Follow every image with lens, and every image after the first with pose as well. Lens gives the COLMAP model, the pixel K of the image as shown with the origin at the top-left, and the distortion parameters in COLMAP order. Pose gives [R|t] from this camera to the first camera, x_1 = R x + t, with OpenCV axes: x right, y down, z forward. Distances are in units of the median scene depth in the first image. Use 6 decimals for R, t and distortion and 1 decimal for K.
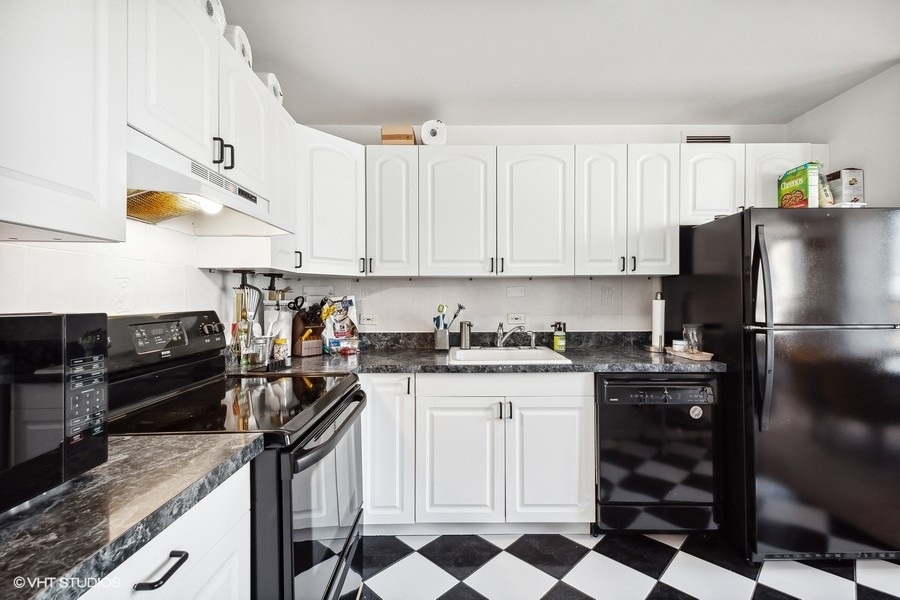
lens RADIAL K [[397.8, 0, 450.0], [0, 397.8, 300.0], [0, 0, 1]] dist [0.002050, 0.000039]
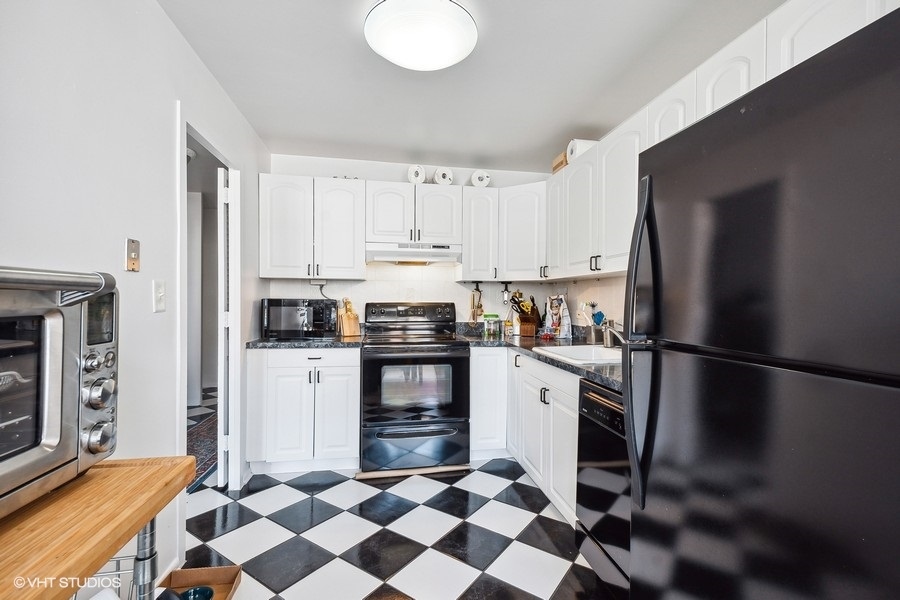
lens RADIAL K [[397.8, 0, 450.0], [0, 397.8, 300.0], [0, 0, 1]] dist [0.002050, 0.000039]
pose [[0.170646, 0.005167, -0.985319, 1.216169], [-0.010087, 0.999943, 0.003497, 0.005930], [0.985281, 0.009342, 0.170688, 0.542975]]
